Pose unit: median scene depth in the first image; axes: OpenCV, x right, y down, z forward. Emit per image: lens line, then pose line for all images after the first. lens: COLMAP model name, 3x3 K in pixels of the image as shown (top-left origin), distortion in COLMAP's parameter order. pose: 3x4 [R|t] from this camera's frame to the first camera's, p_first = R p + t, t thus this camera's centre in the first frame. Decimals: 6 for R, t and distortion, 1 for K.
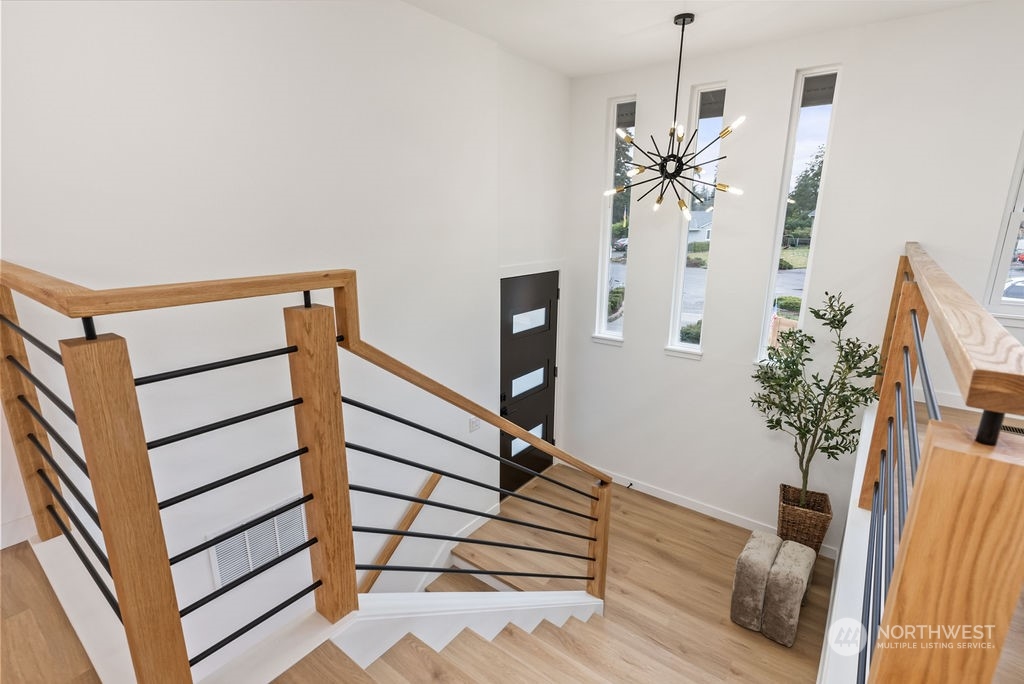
lens RADIAL K [[487.8, 0, 510.7], [0, 487.8, 343.6], [0, 0, 1]] dist [0.002578, -0.000009]
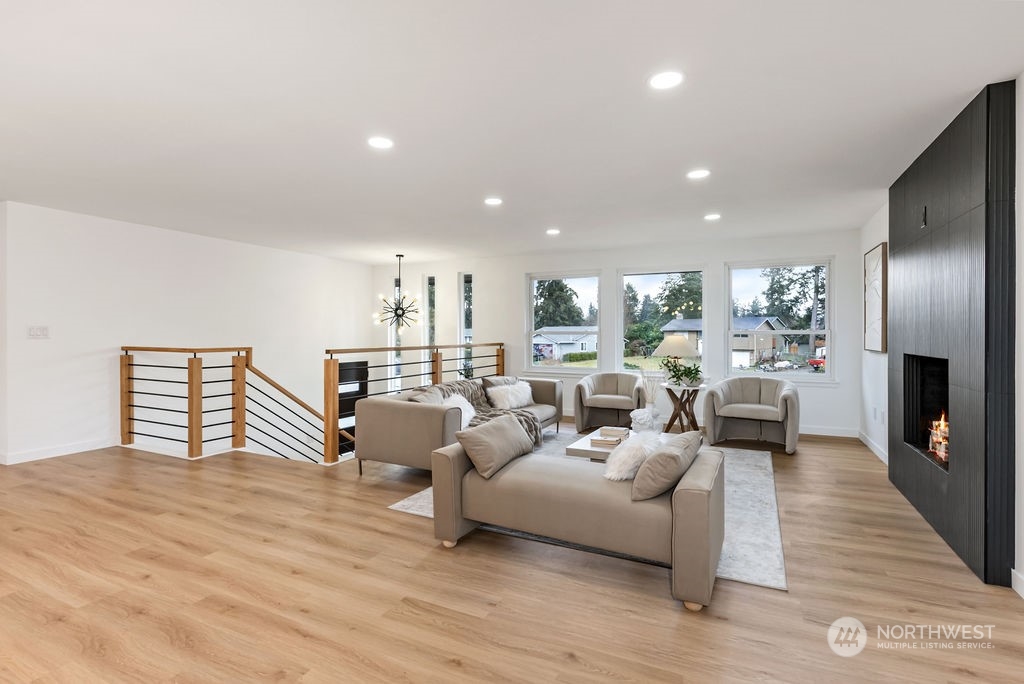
lens RADIAL K [[487.8, 0, 507.2], [0, 487.8, 336.0], [0, 0, 1]] dist [0.002578, -0.000009]
pose [[0.980347, -0.002001, 0.197270, 0.860258], [0.049627, 0.970295, -0.236782, 0.747099], [-0.190936, 0.241918, 0.951325, -2.952159]]
